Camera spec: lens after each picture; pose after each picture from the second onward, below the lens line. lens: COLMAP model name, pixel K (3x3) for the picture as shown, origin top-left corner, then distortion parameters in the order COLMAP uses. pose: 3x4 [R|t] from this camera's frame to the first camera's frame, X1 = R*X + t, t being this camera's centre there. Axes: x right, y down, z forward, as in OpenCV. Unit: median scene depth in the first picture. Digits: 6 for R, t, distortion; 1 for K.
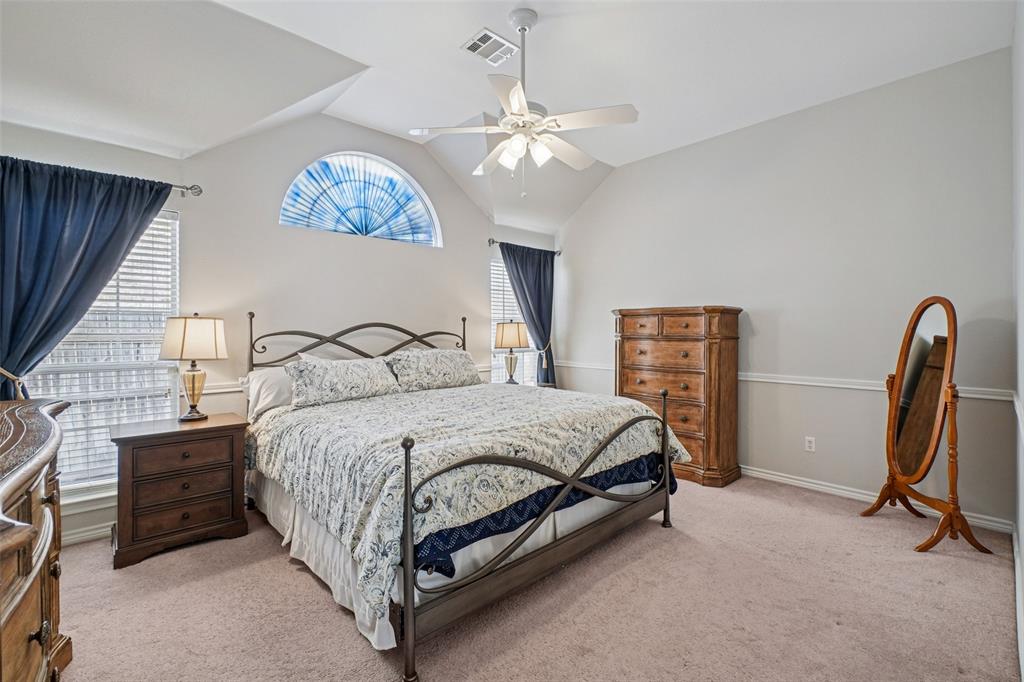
lens RADIAL K [[461.2, 0, 504.7], [0, 461.2, 354.1], [0, 0, 1]] dist [0.000420, 0.000077]
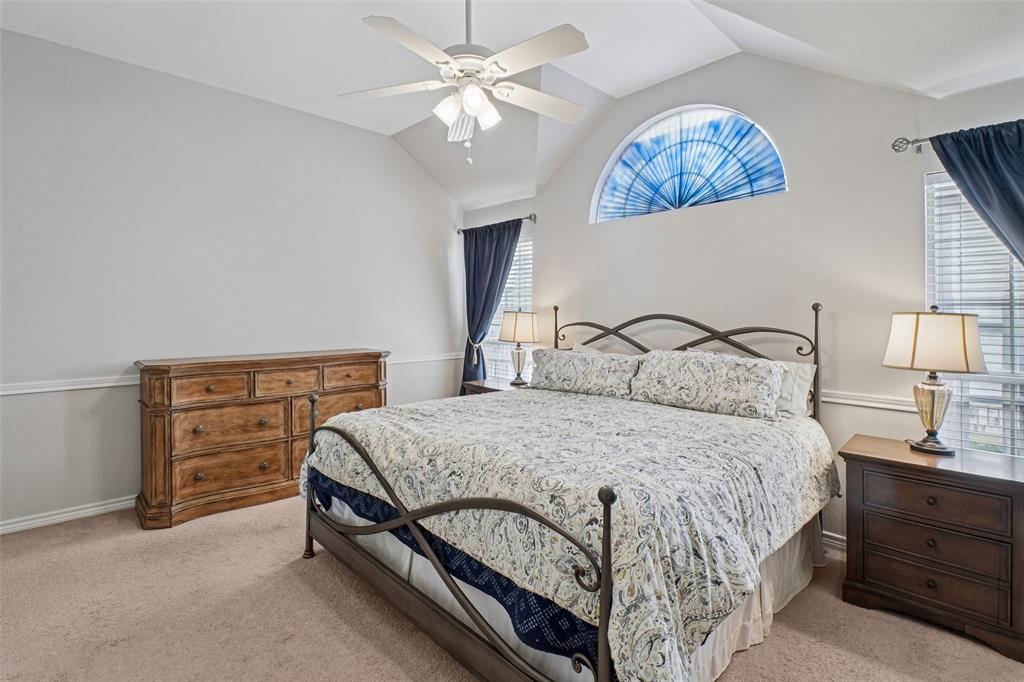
lens RADIAL K [[515.0, 0, 511.1], [0, 515.0, 323.3], [0, 0, 1]] dist [0.002904, 0.000098]
pose [[-0.035860, -0.001027, -0.999356, 0.679400], [-0.080121, 0.996783, 0.001851, -0.034169], [0.996140, 0.080136, -0.035827, 0.824472]]
